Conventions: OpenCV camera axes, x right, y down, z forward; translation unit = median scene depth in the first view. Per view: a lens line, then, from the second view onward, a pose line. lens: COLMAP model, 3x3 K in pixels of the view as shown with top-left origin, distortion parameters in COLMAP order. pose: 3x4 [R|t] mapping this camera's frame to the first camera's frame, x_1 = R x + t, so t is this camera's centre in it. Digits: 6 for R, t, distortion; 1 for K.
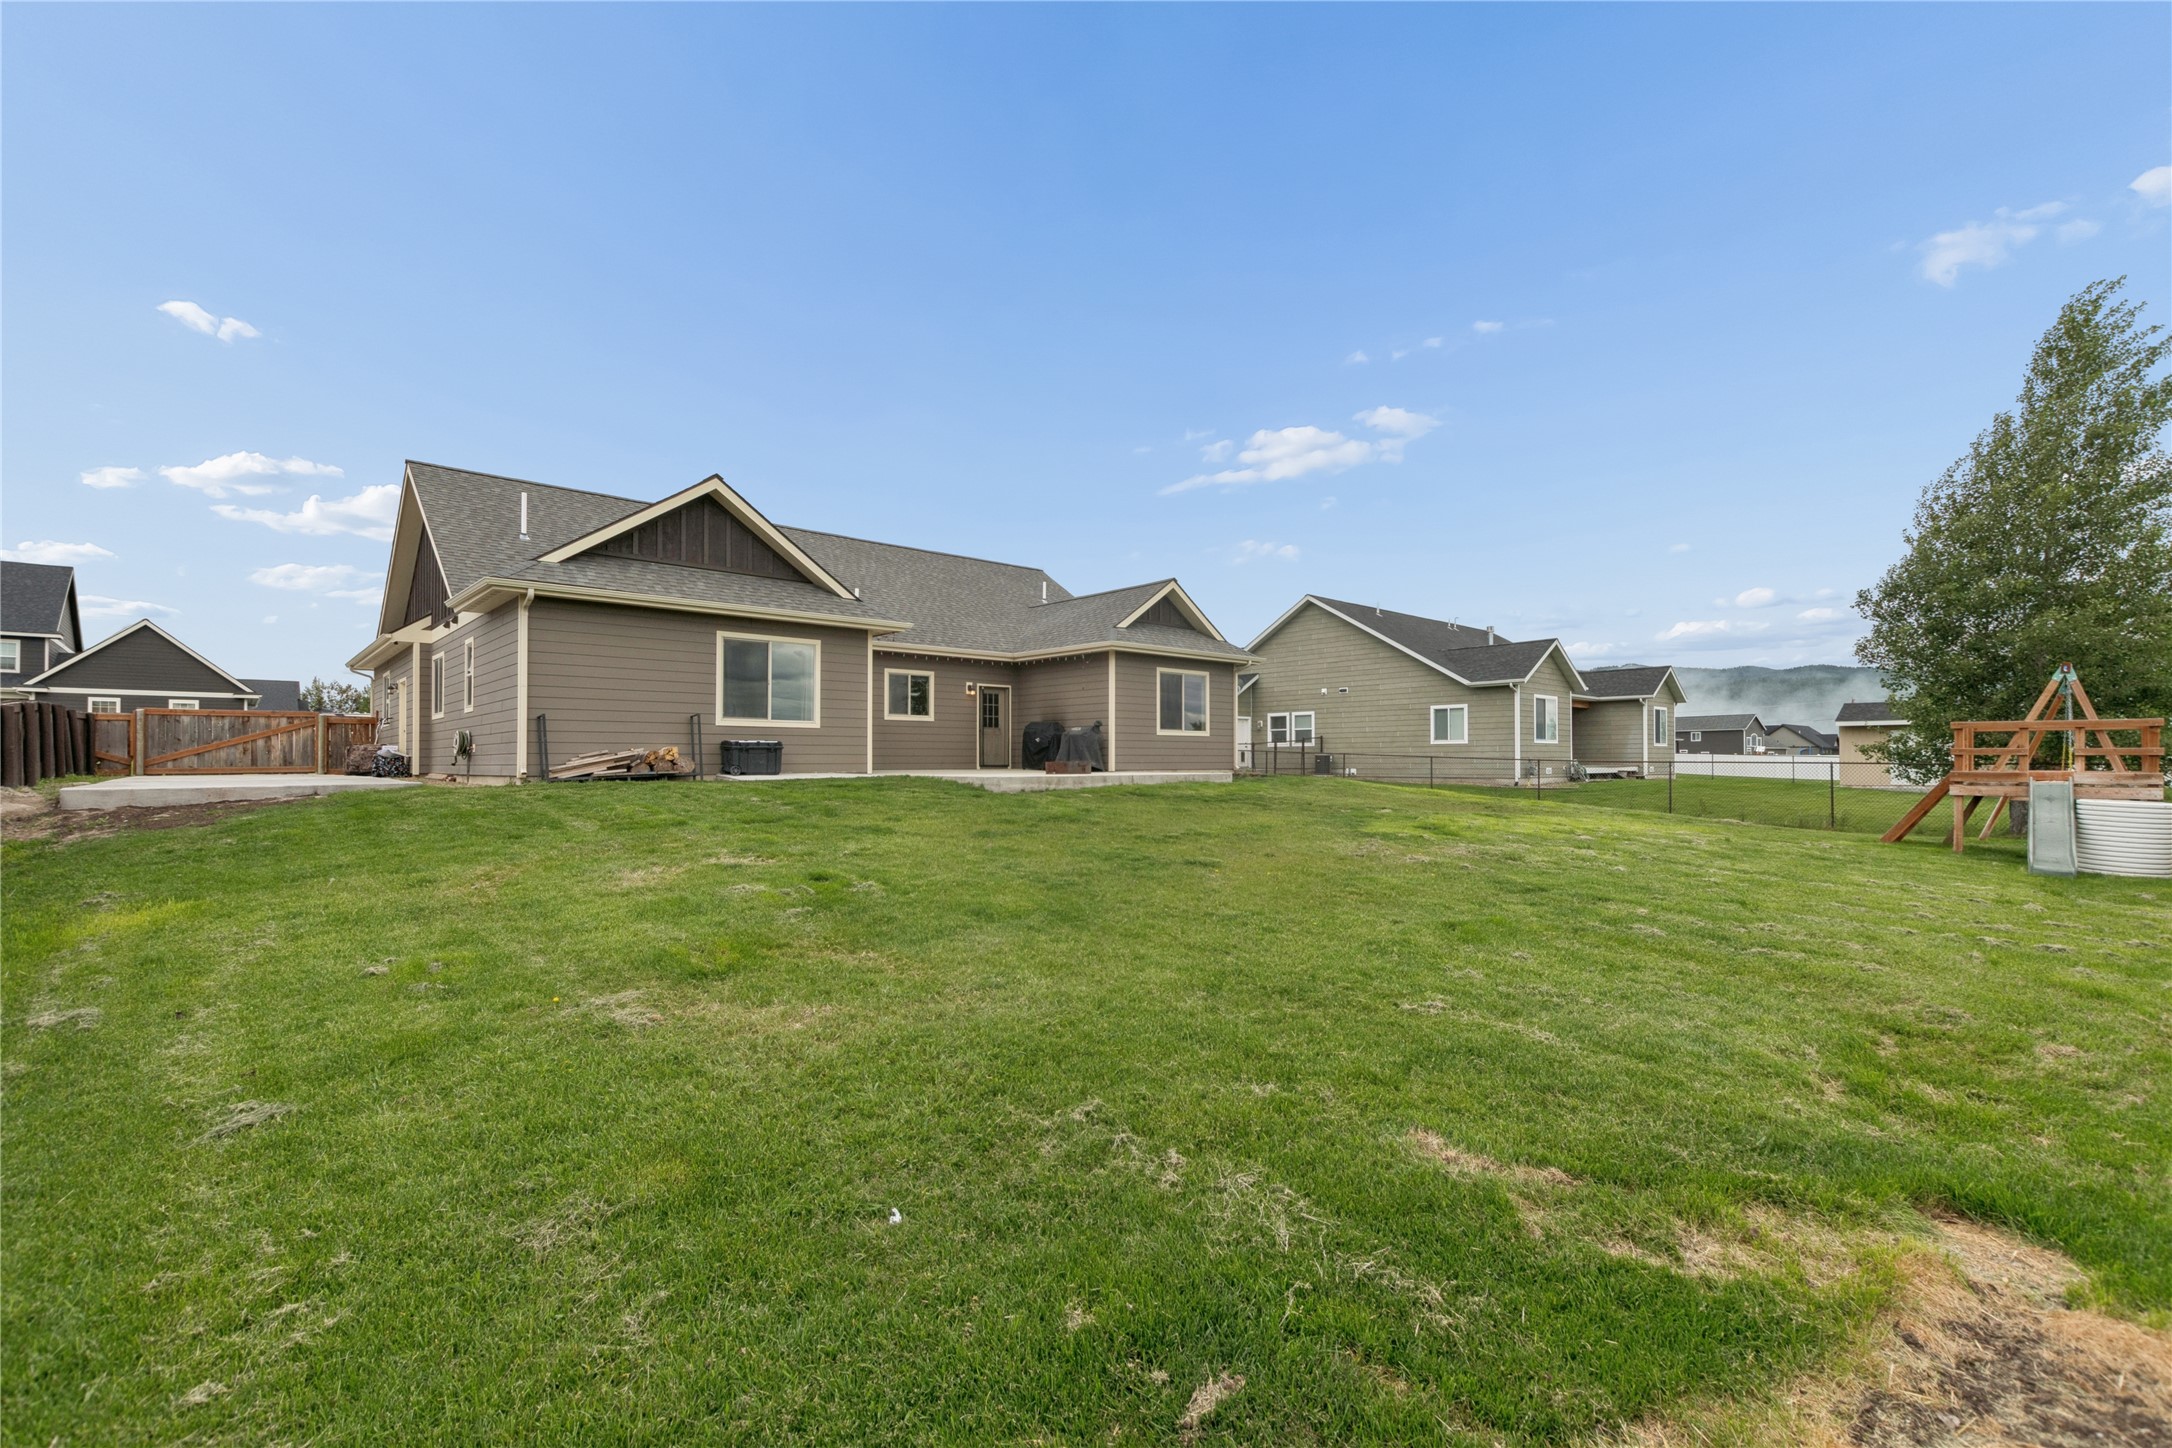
lens RADIAL K [[941.4, 0, 1086.0], [0, 941.4, 724.0], [0, 0, 1]] dist [0.000674, -0.000267]
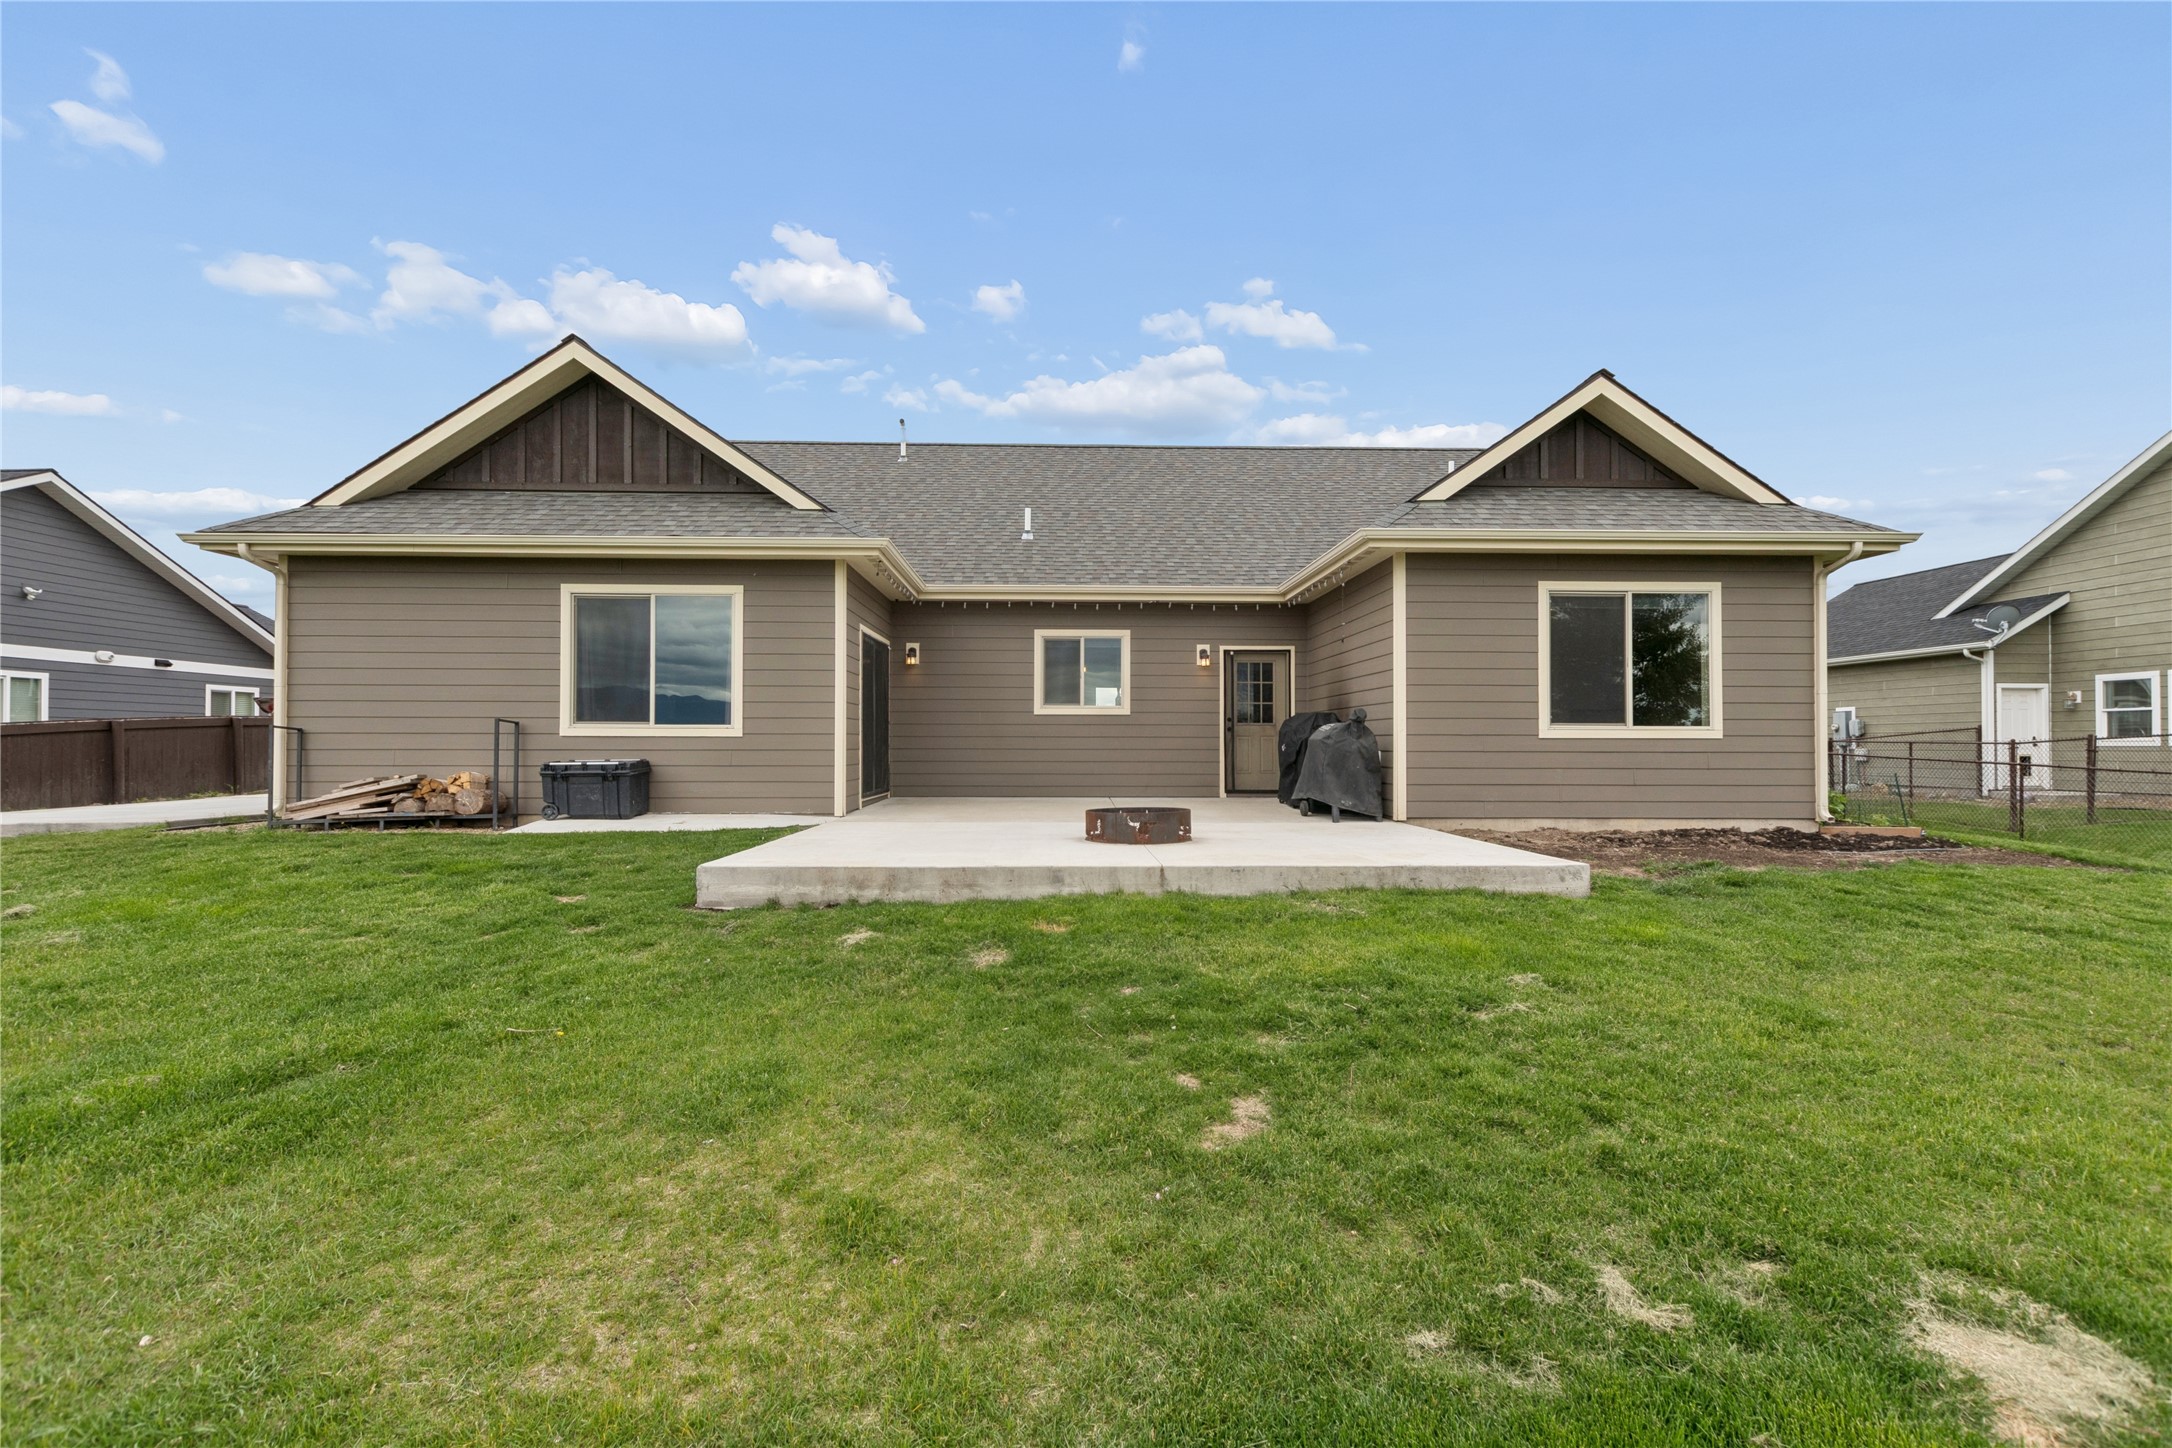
lens RADIAL K [[941.4, 0, 1086.0], [0, 941.4, 724.0], [0, 0, 1]] dist [0.000674, -0.000267]
pose [[0.760824, -0.012560, -0.648837, 0.245303], [0.022491, 0.999722, 0.007021, -0.002670], [0.648568, -0.019935, 0.760895, 0.673180]]
